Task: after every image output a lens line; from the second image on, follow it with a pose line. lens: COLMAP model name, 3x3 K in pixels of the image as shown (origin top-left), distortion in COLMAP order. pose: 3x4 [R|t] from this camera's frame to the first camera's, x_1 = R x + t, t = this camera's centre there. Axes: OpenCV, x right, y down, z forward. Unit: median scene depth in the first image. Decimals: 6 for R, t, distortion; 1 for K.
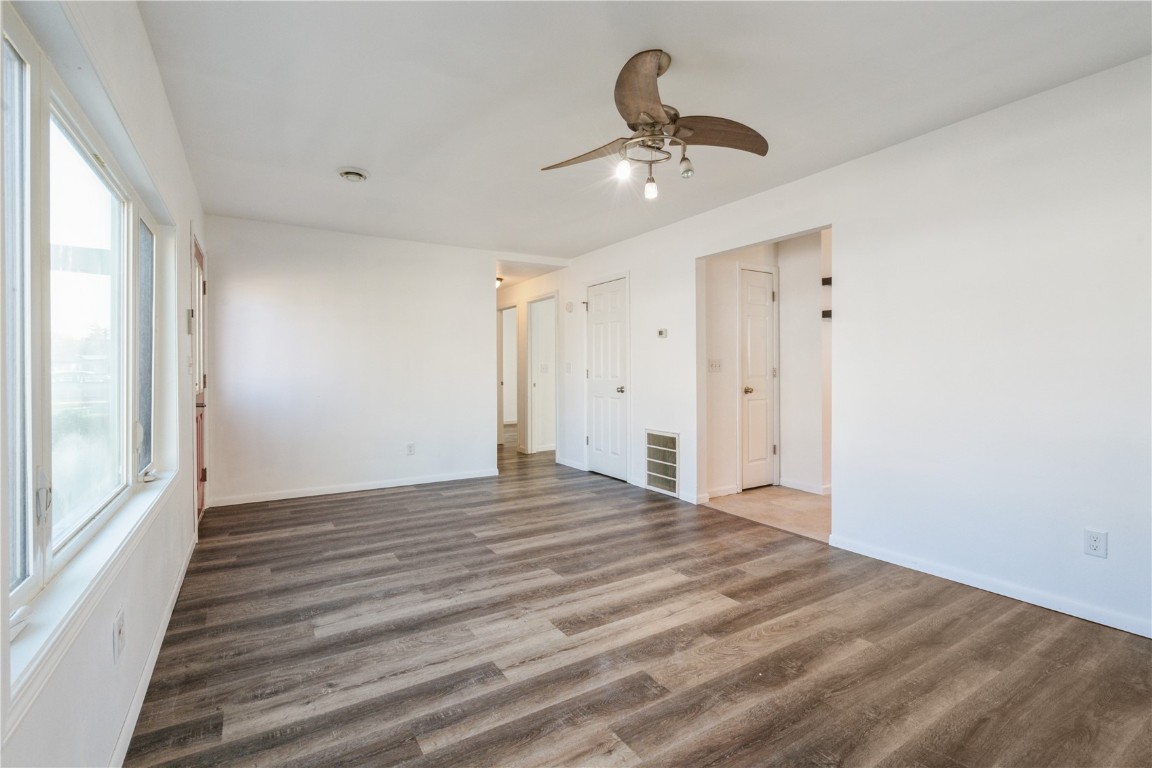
lens RADIAL K [[521.6, 0, 576.7], [0, 521.6, 376.7], [0, 0, 1]] dist [0.003420, 0.001329]
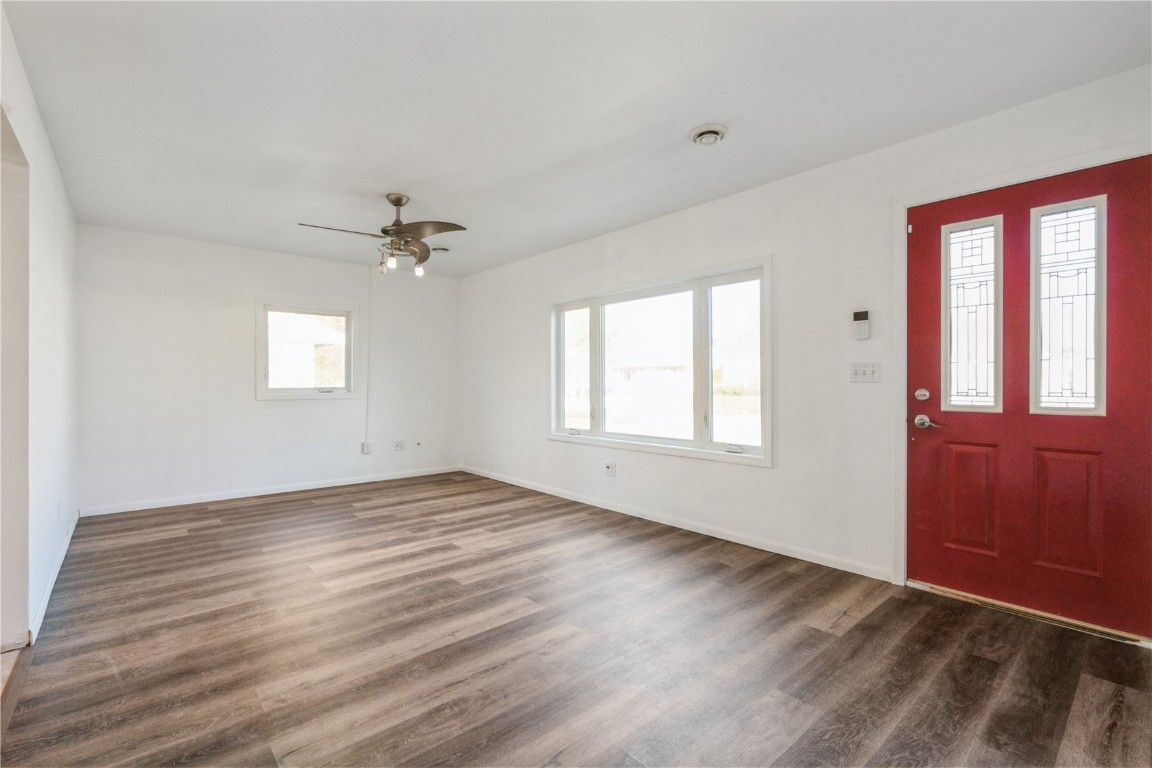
lens RADIAL K [[521.6, 0, 575.9], [0, 521.6, 382.0], [0, 0, 1]] dist [0.003420, 0.001329]
pose [[-0.987411, 0.008873, -0.157929, -0.122175], [0.007341, 0.999920, 0.010280, -0.020455], [0.158008, 0.008991, -0.987397, 2.187975]]
